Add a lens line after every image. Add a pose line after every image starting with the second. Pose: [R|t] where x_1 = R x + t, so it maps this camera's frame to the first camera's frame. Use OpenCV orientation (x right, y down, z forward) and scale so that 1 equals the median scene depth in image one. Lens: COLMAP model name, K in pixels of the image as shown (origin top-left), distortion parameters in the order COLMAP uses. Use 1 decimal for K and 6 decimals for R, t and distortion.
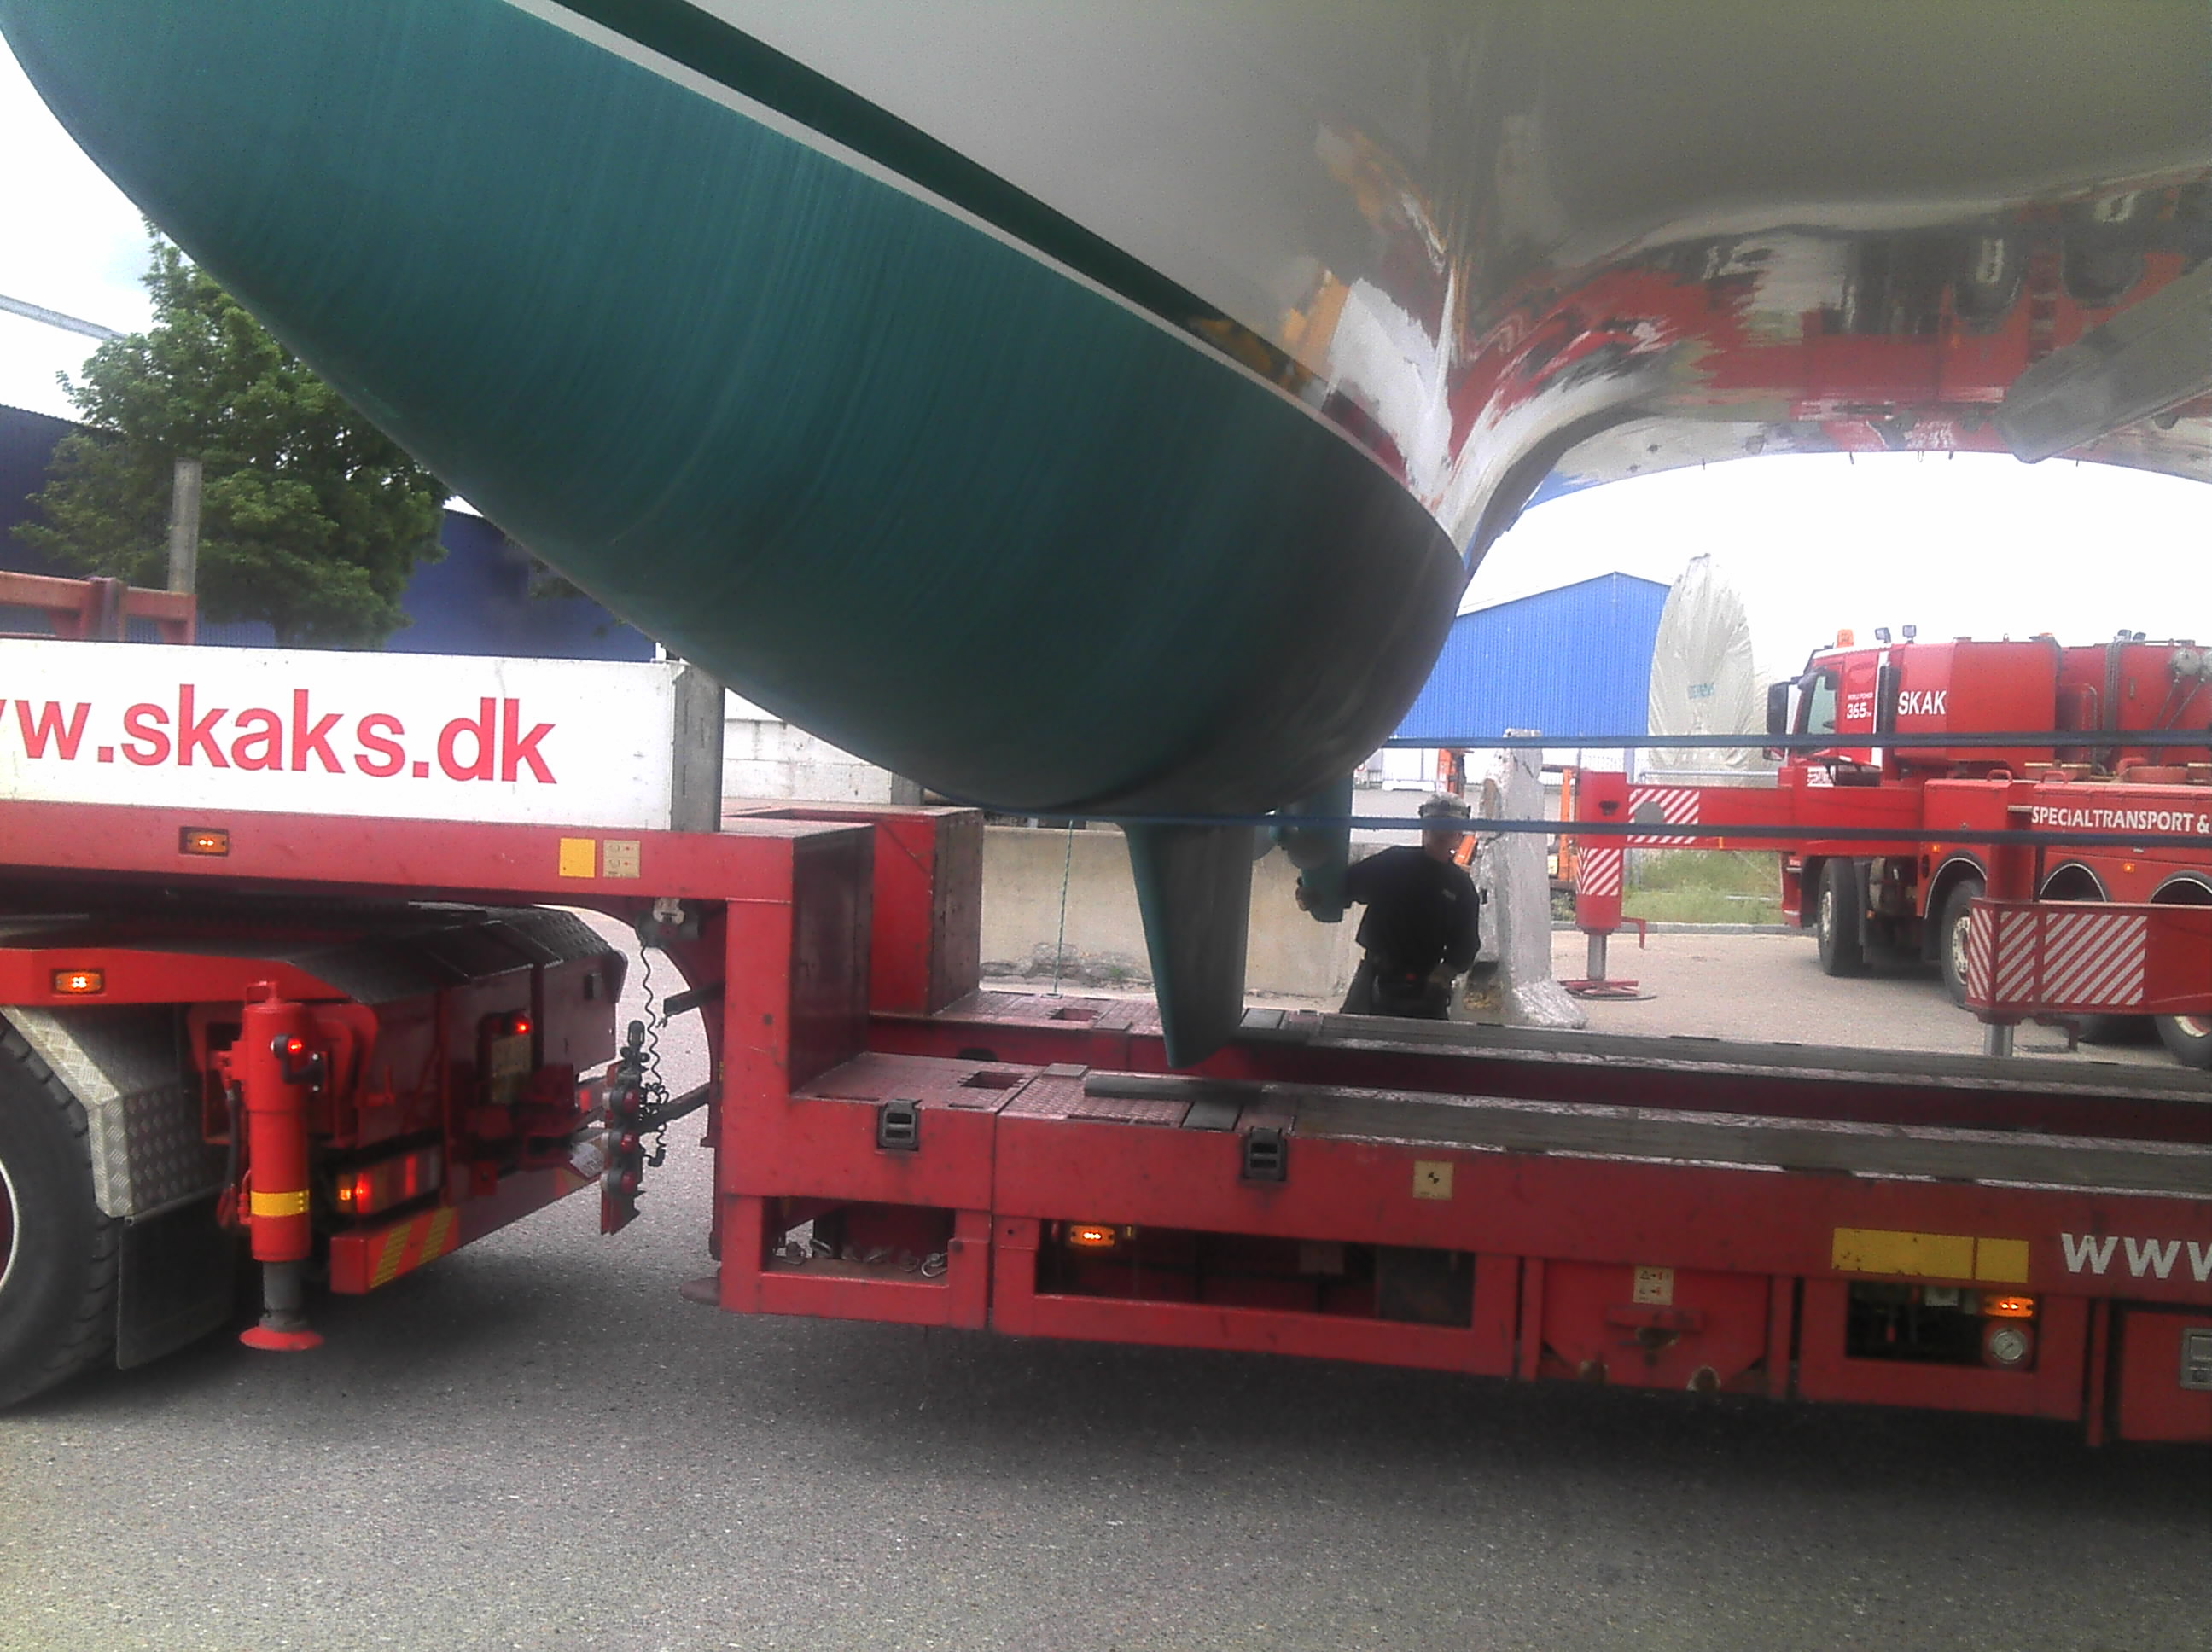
lens RADIAL K [[2383.4, 0, 1106.0], [0, 2383.4, 826.0], [0, 0, 1]] dist [0.137259, -0.401277]
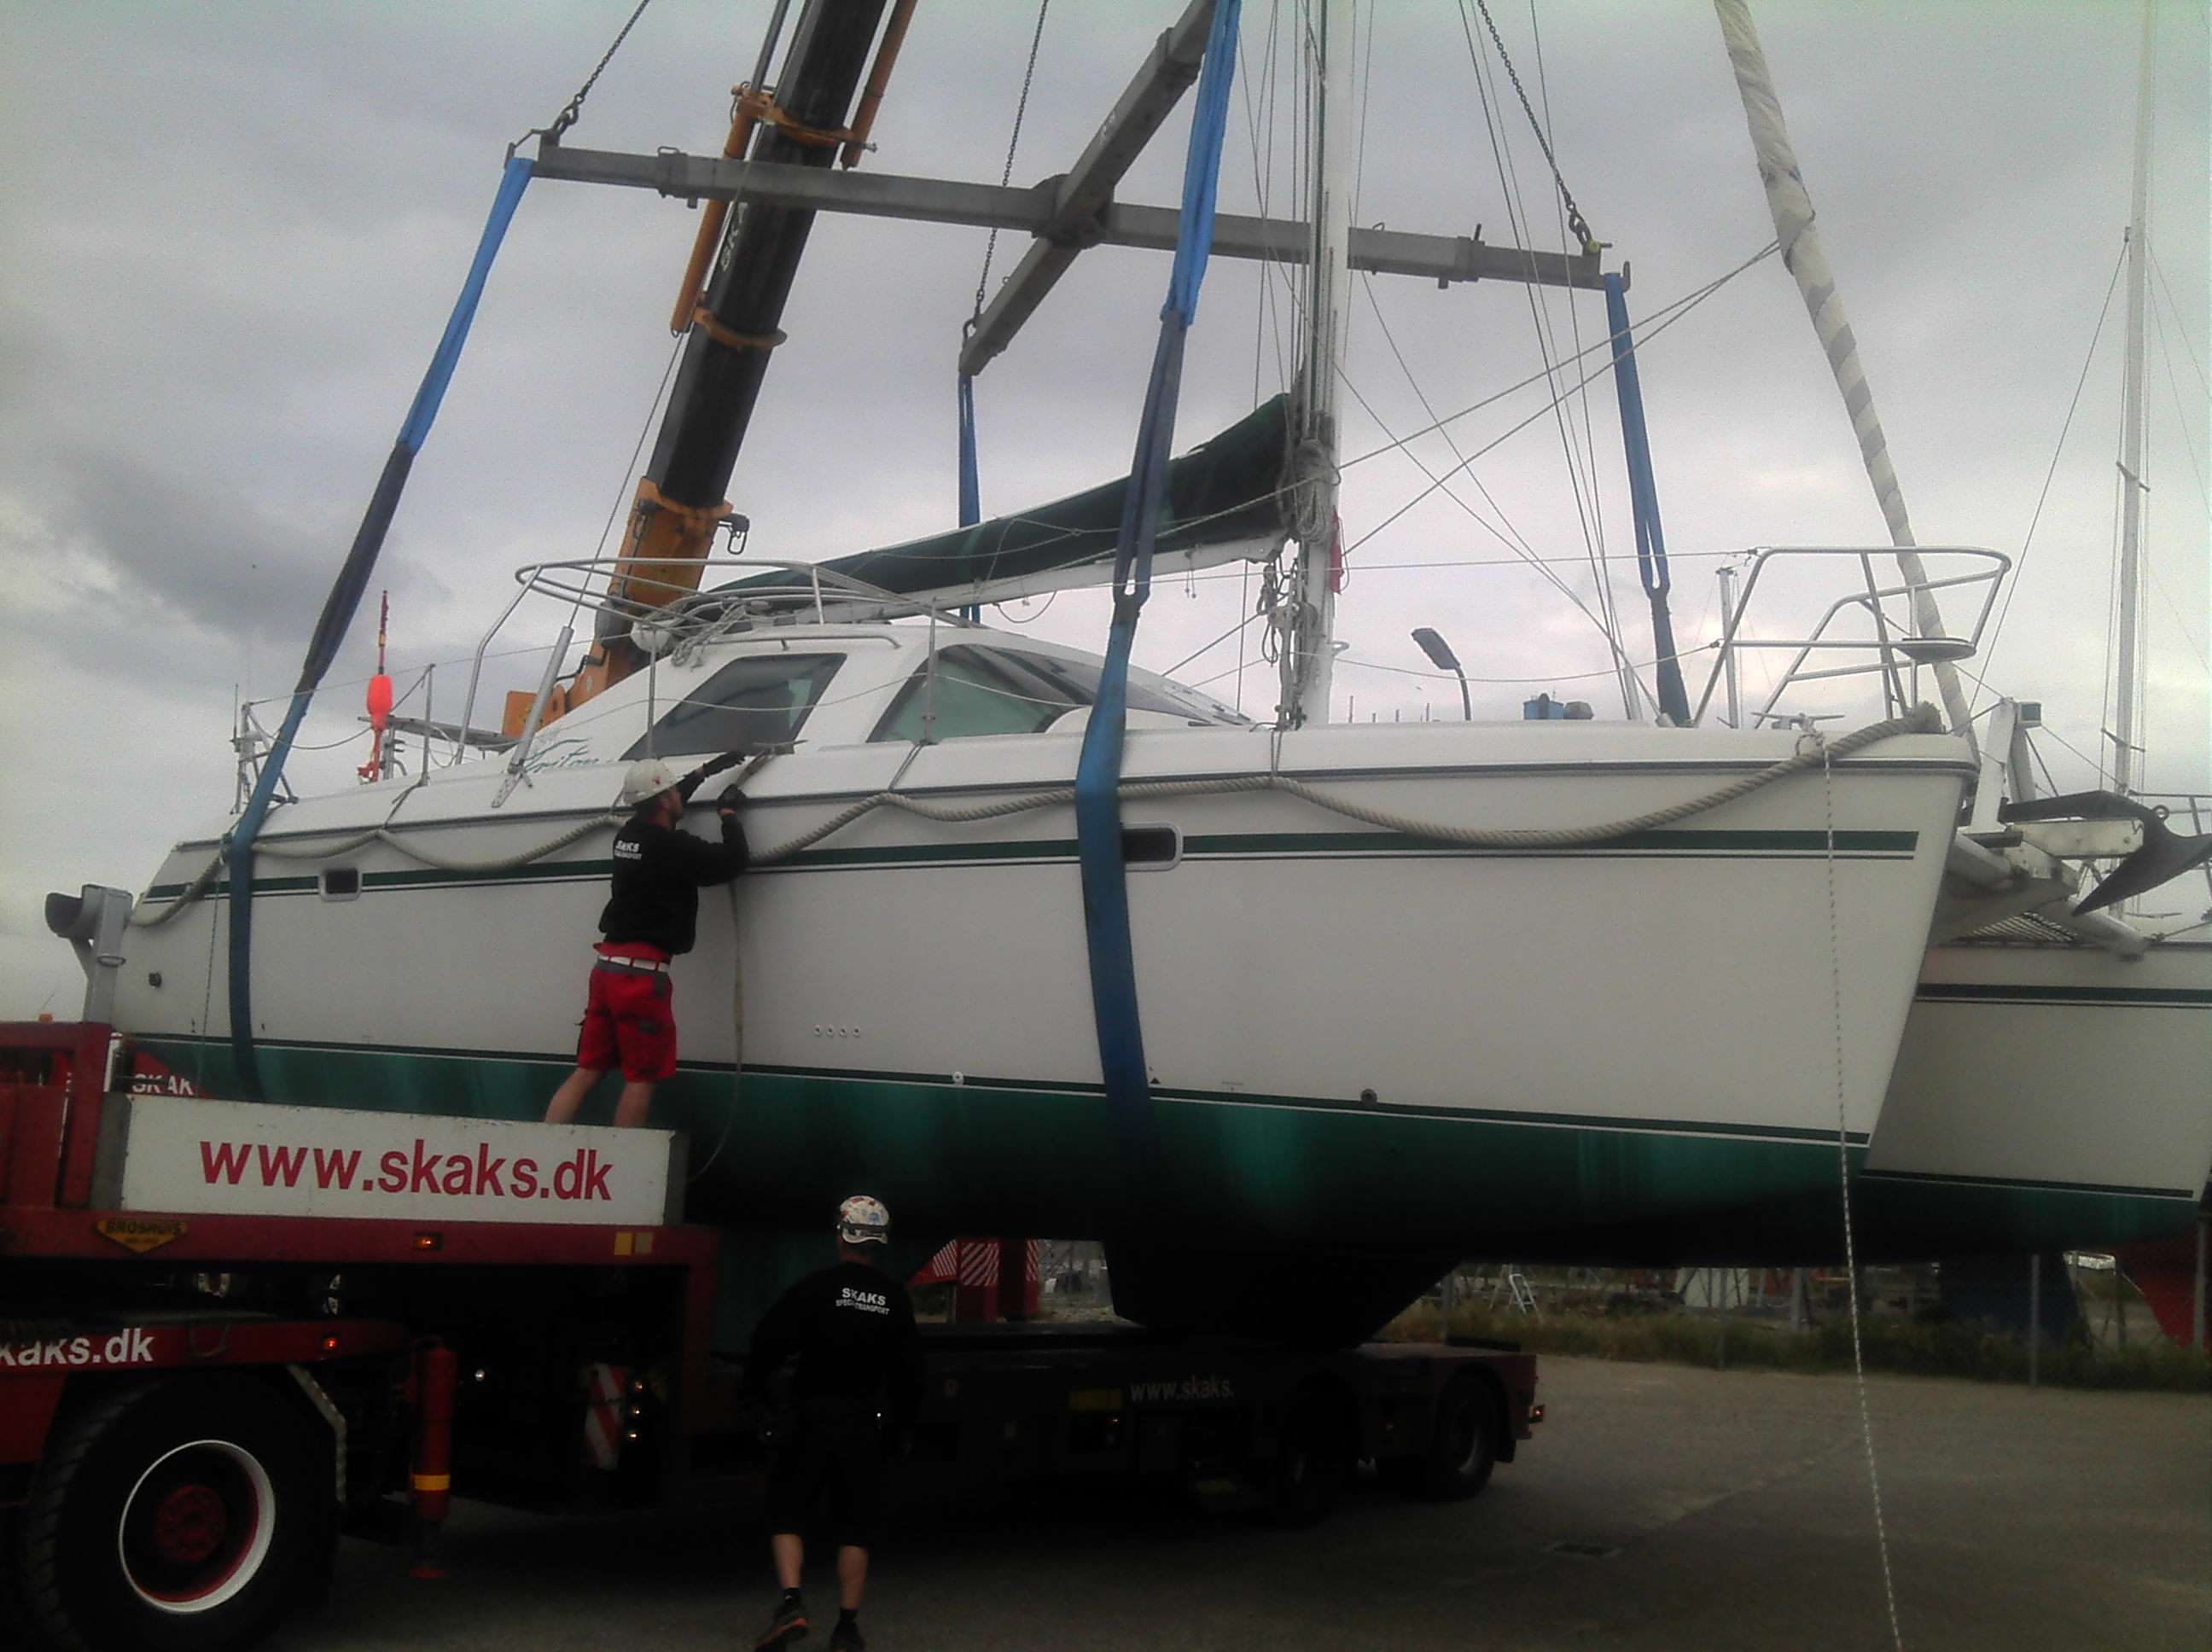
lens RADIAL K [[2383.4, 0, 1106.0], [0, 2383.4, 826.0], [0, 0, 1]] dist [0.137259, -0.401277]
pose [[0.514848, 0.115753, 0.849431, -1.514022], [-0.012338, 0.991740, -0.127667, -0.067182], [-0.857193, 0.055249, 0.512023, -0.193688]]
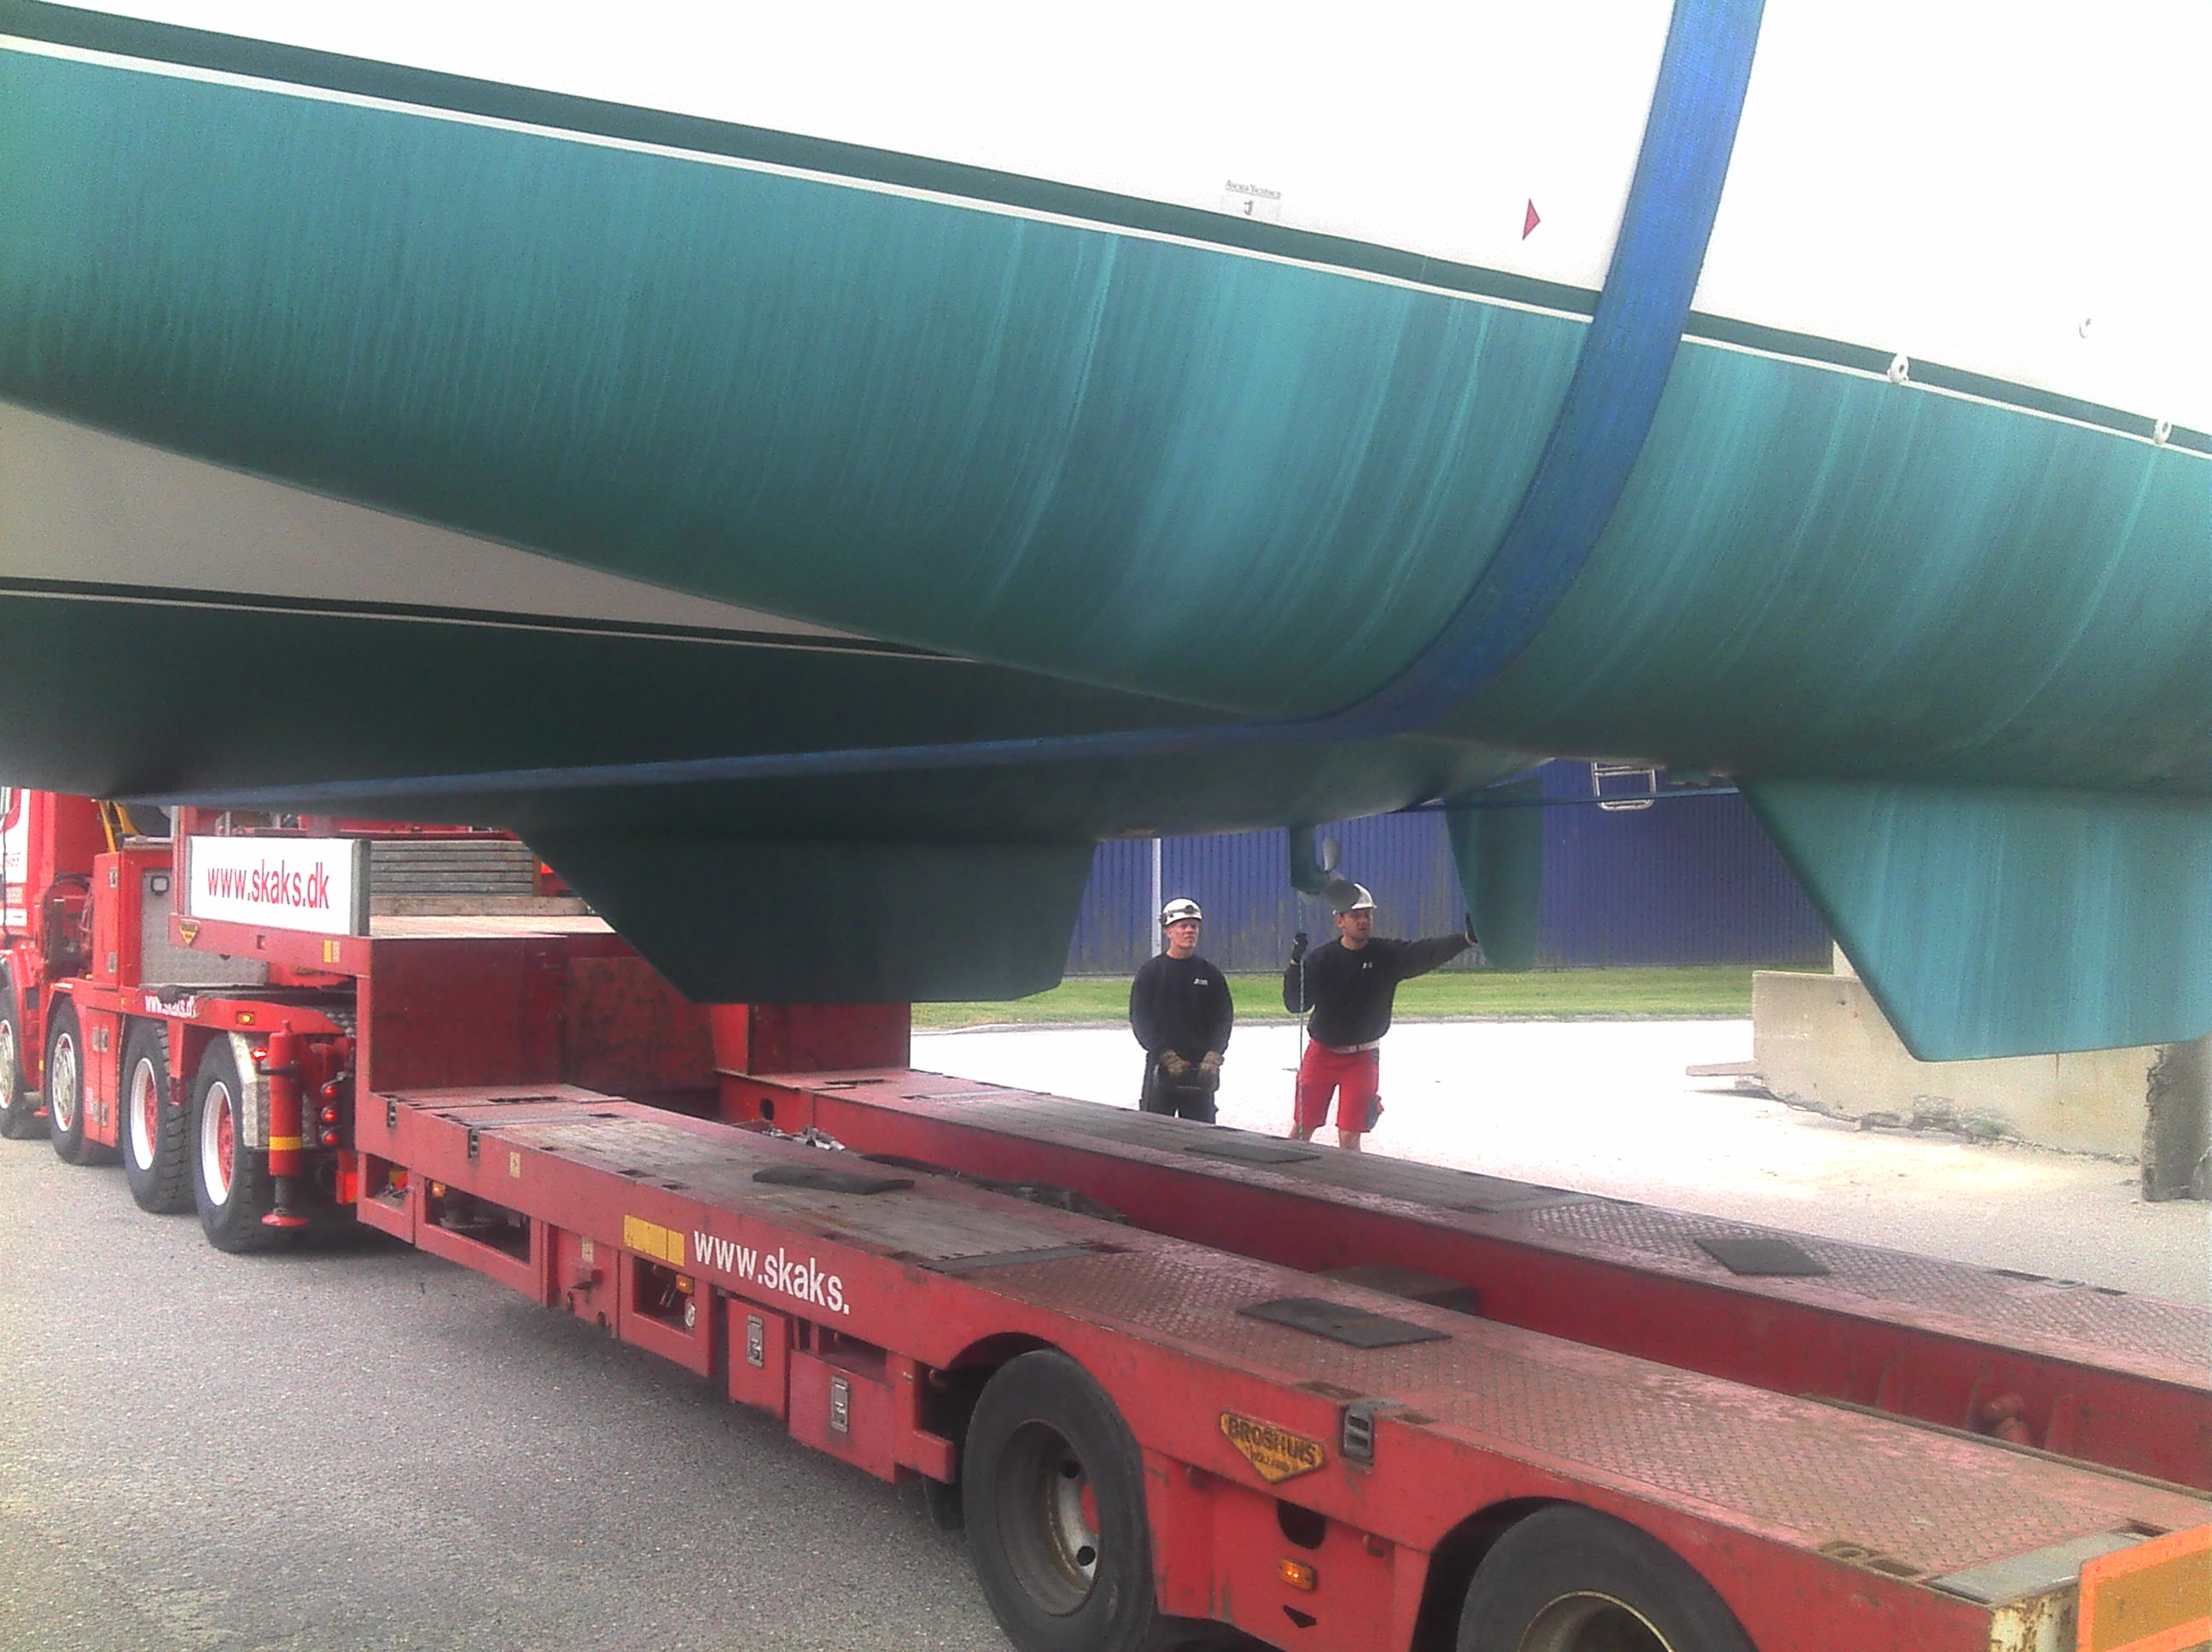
lens RADIAL K [[2300.9, 0, 1106.0], [0, 2300.9, 826.0], [0, 0, 1]] dist [-0.020536, 0.000771]
pose [[0.695980, -0.035888, -0.717164, 0.226592], [-0.018787, 0.997498, -0.068148, 0.004274], [0.717815, 0.060903, 0.693565, 0.041243]]
